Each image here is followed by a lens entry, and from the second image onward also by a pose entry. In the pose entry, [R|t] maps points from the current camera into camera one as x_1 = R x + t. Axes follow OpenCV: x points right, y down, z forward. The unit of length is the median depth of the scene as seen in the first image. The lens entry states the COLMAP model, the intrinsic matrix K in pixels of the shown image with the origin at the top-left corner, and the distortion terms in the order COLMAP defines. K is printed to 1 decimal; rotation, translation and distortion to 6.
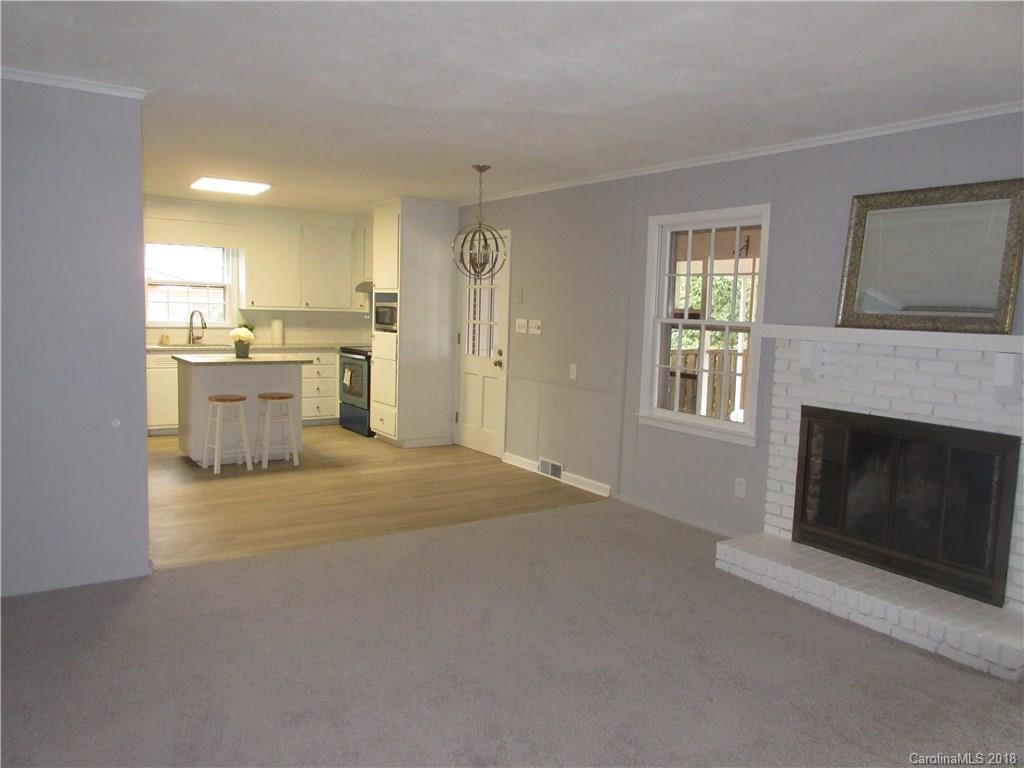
lens RADIAL K [[762.1, 0, 512.0], [0, 762.1, 384.0], [0, 0, 1]] dist [-0.003377, -0.003635]
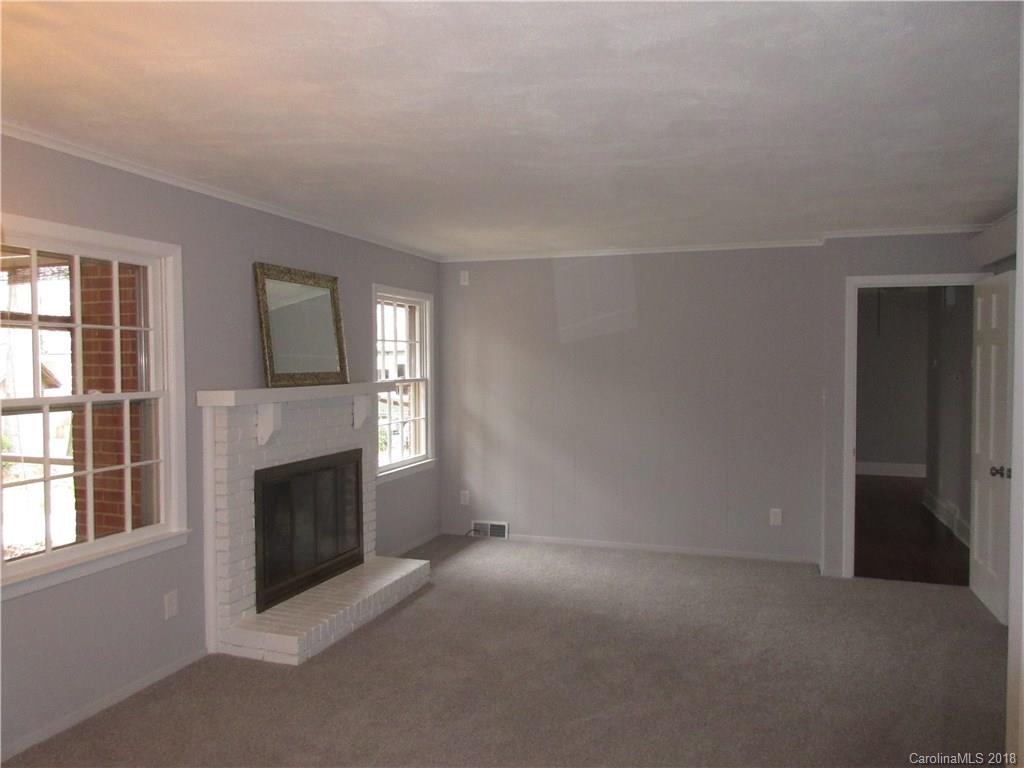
lens RADIAL K [[762.1, 0, 512.0], [0, 762.1, 384.0], [0, 0, 1]] dist [-0.003377, -0.003635]
pose [[-0.599057, -0.052951, 0.798954, -0.606105], [0.068784, 0.990719, 0.117235, -0.179985], [-0.797747, 0.125186, -0.589855, 1.356447]]
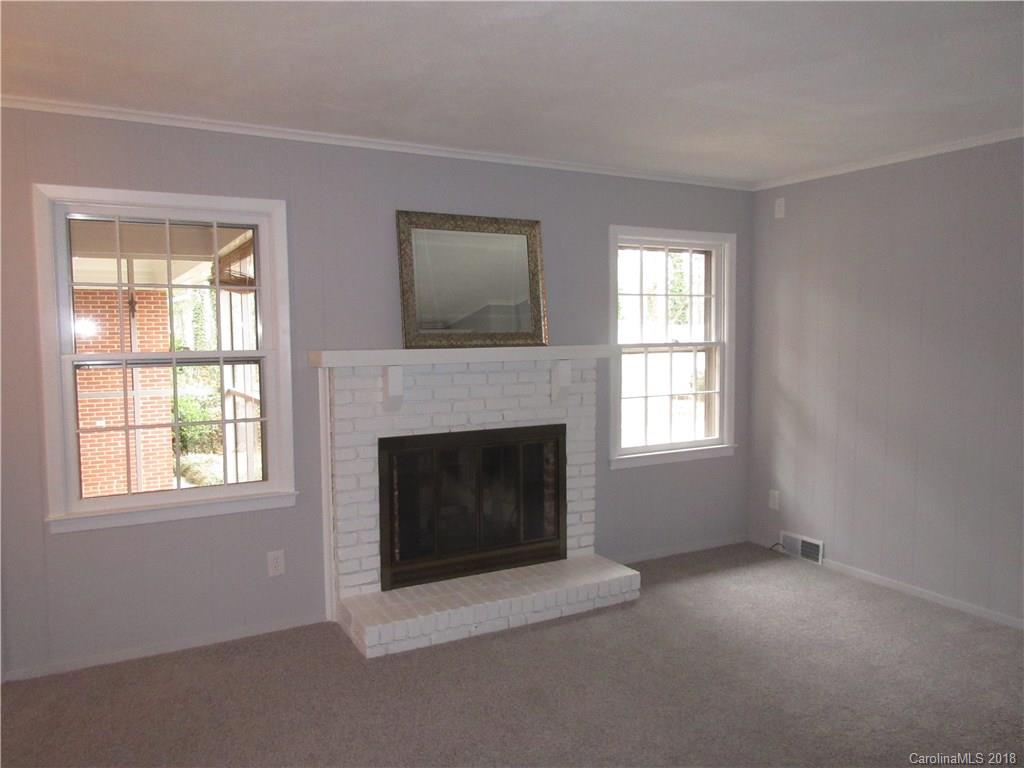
lens RADIAL K [[751.0, 0, 512.0], [0, 751.0, 384.0], [0, 0, 1]] dist [-0.002496, 0.002397]
pose [[0.095434, -0.099253, 0.990475, -0.489209], [0.116336, 0.989310, 0.087928, -0.098337], [-0.988614, 0.106836, 0.105960, 0.780141]]
